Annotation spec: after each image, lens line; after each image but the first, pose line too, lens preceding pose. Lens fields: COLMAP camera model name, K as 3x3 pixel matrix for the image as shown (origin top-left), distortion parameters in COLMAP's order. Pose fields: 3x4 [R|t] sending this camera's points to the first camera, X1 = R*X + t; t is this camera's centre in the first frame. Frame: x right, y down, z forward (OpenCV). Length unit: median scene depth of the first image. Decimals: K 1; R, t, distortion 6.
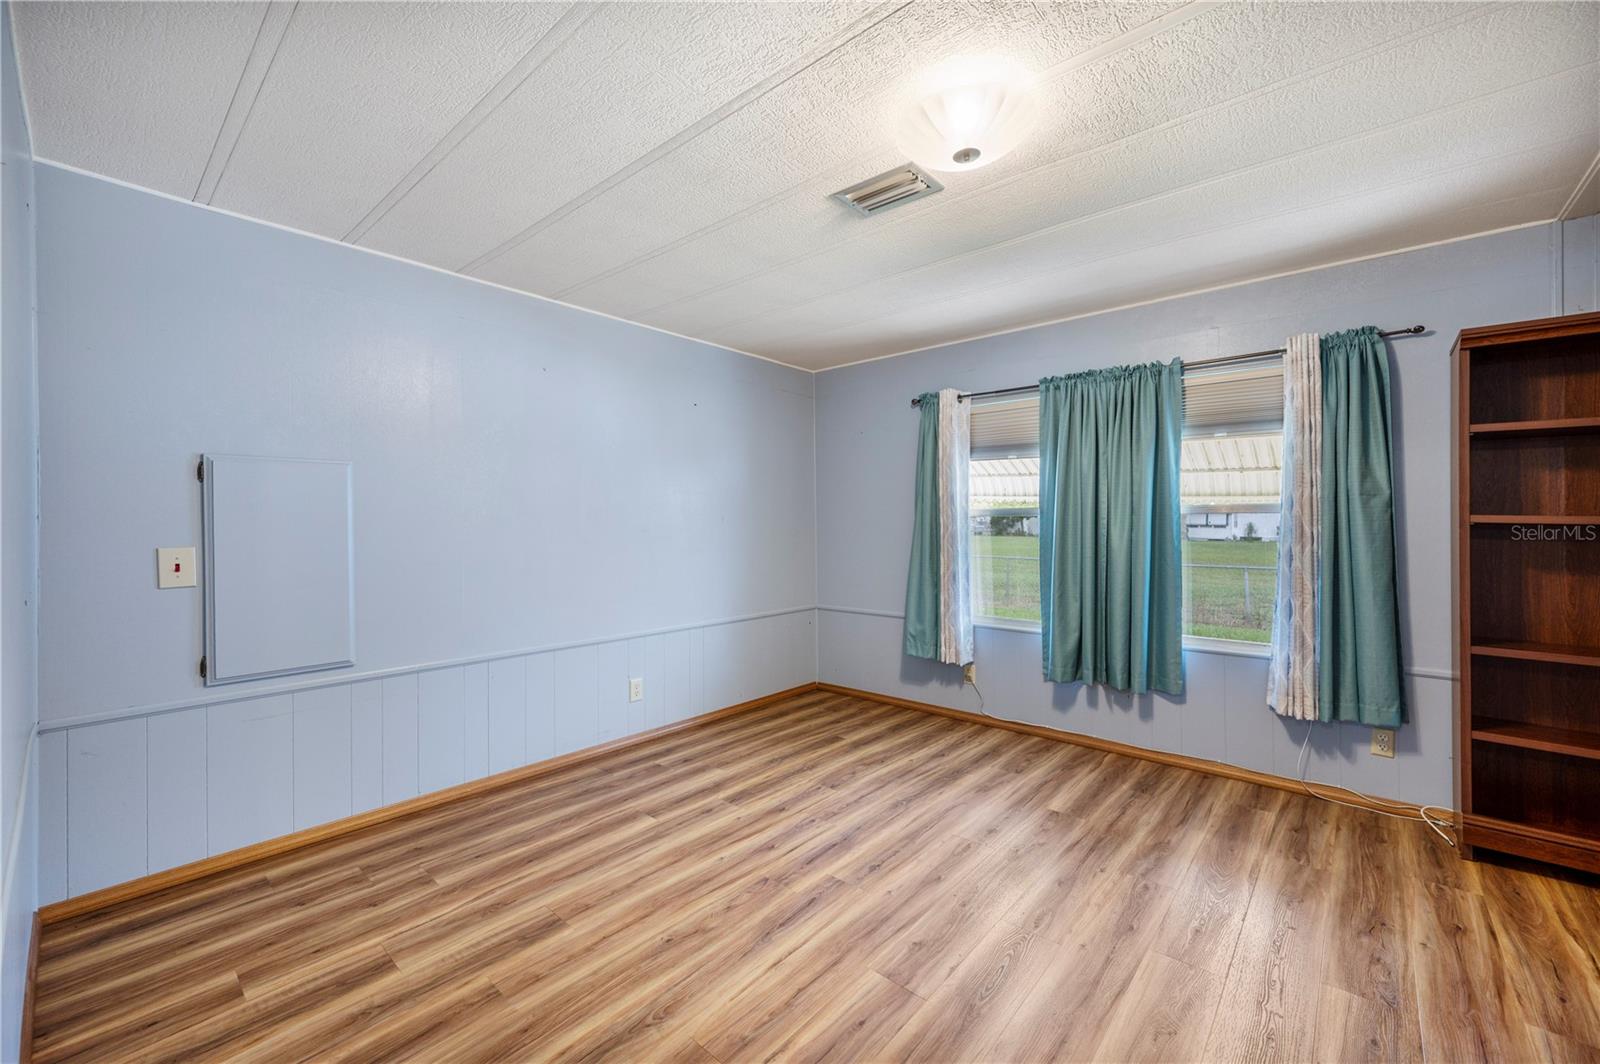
lens RADIAL K [[639.1, 0, 808.9], [0, 639.1, 518.8], [0, 0, 1]] dist [-0.003615, -0.000597]
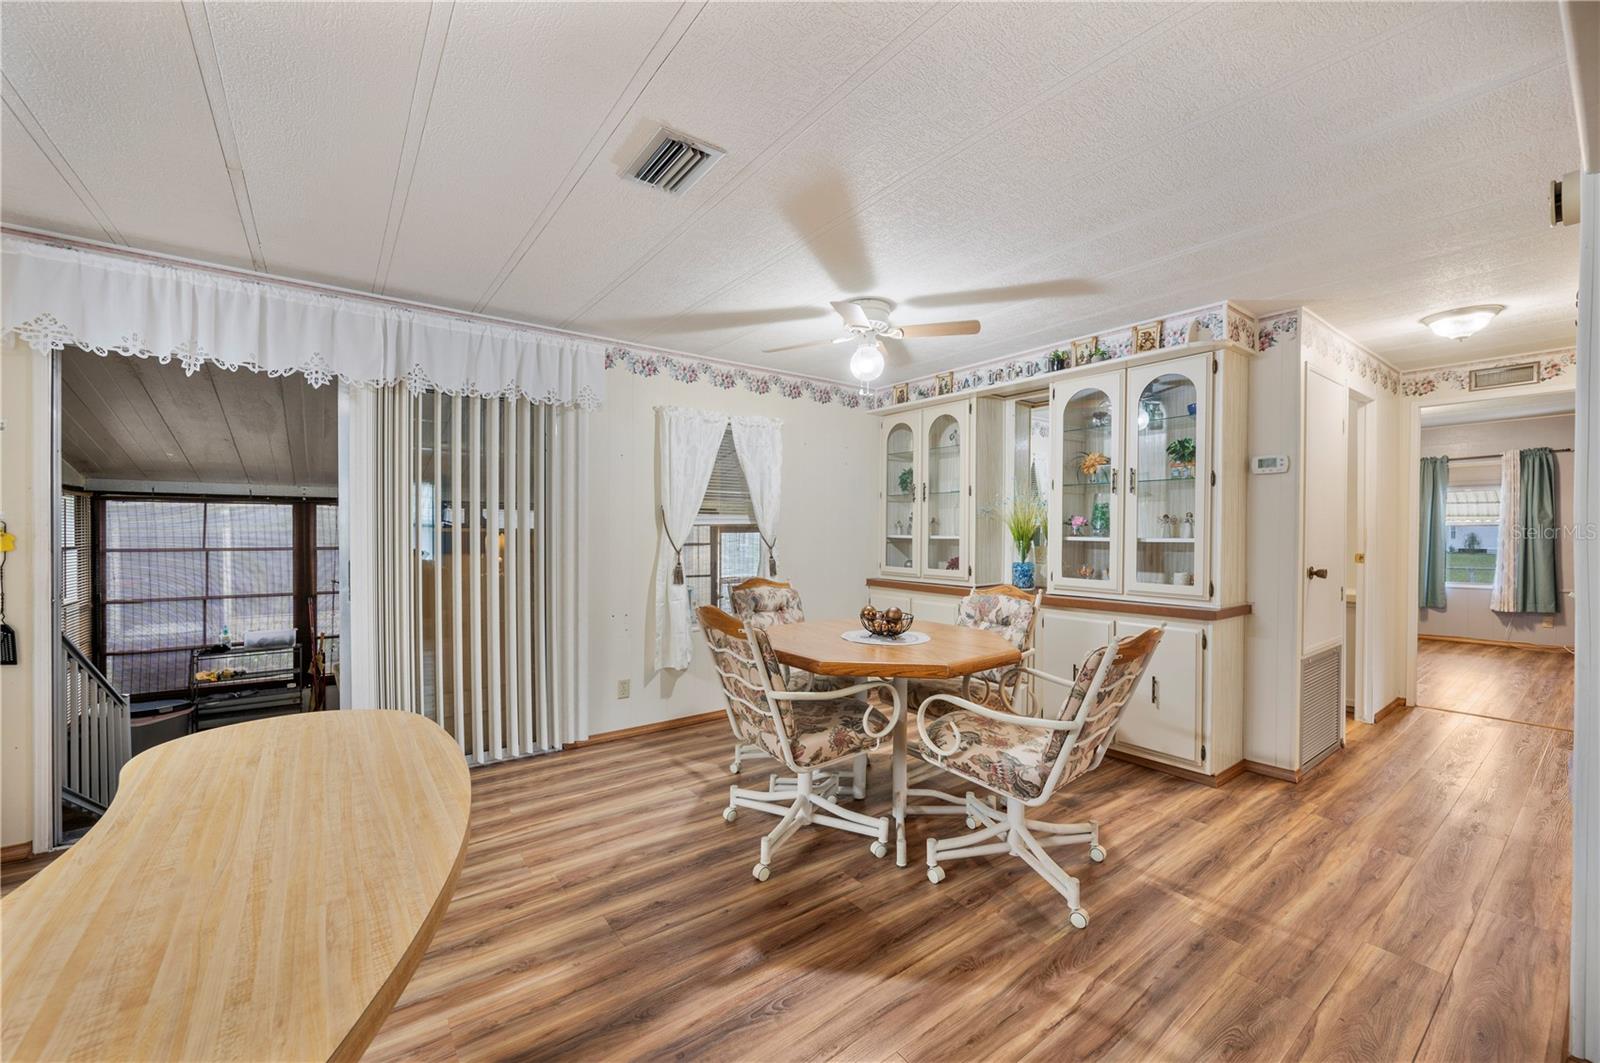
lens RADIAL K [[639.1, 0, 794.8], [0, 639.1, 533.5], [0, 0, 1]] dist [-0.003615, -0.000597]
pose [[0.978054, 0.007464, -0.208217, -1.322422], [-0.005024, 0.999912, 0.012248, 0.005889], [0.208290, -0.010933, 0.978006, -1.849891]]
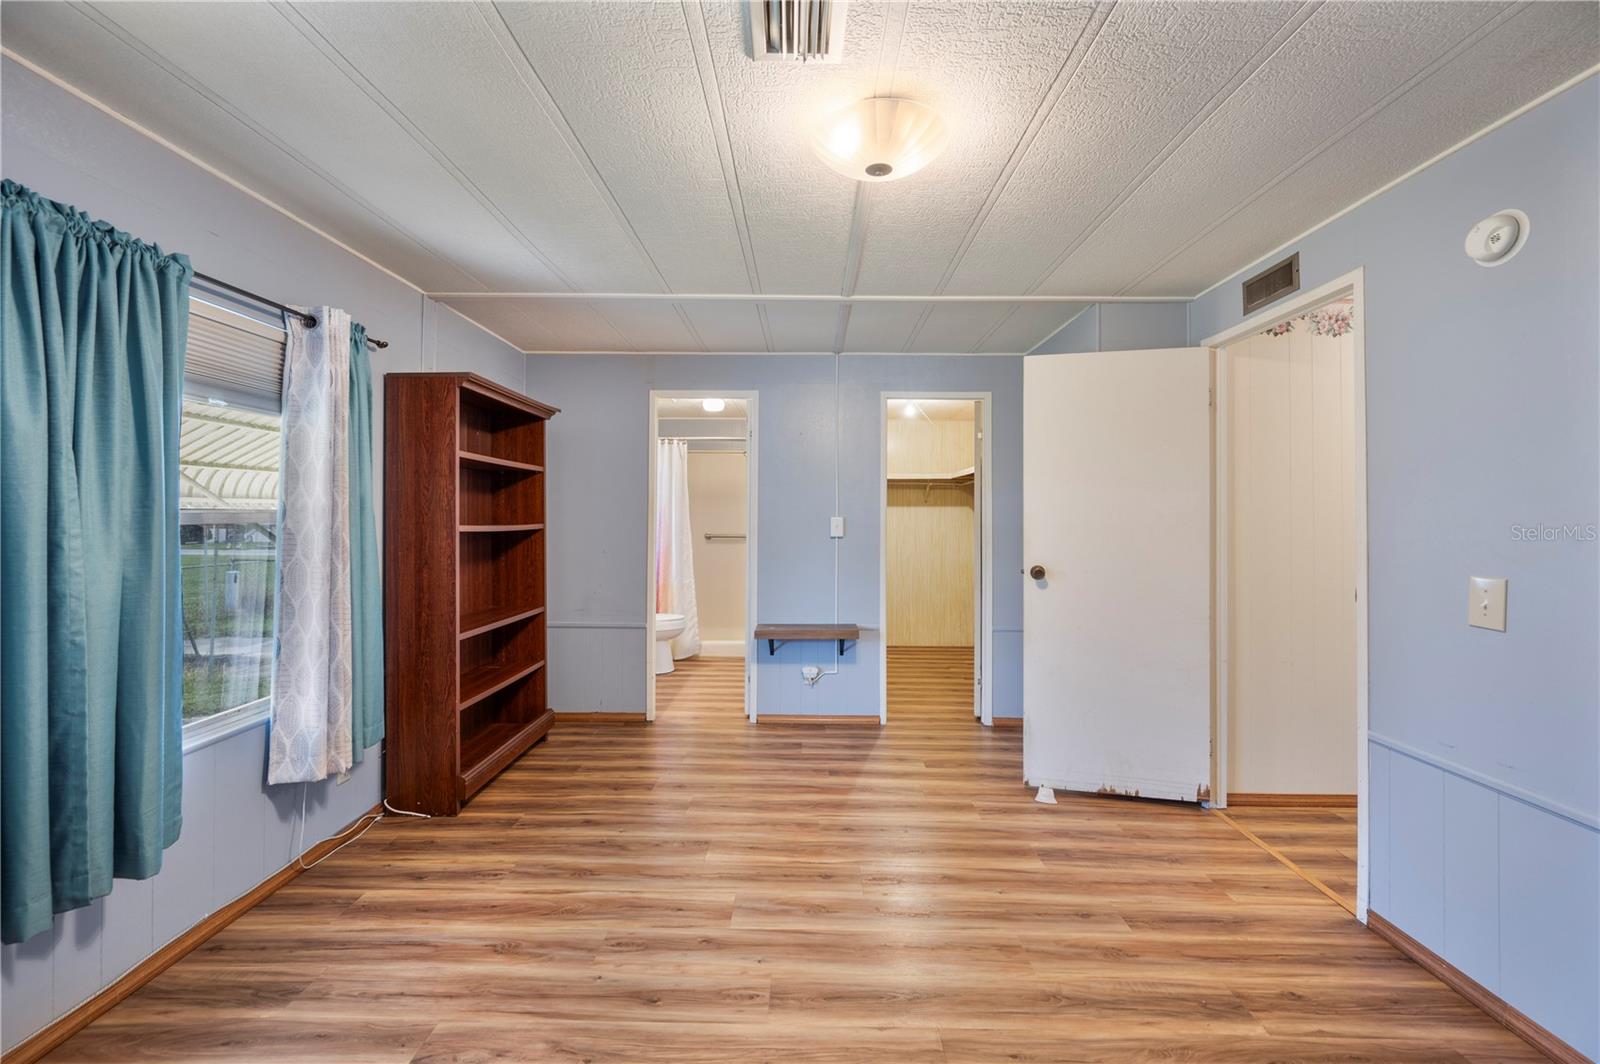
lens RADIAL K [[639.1, 0, 795.4], [0, 639.1, 522.9], [0, 0, 1]] dist [-0.003615, -0.000597]
pose [[-0.641566, -0.013686, 0.766946, -0.255602], [-0.006251, 0.999901, 0.012615, -0.033635], [-0.767042, 0.003299, -0.641588, 1.070169]]
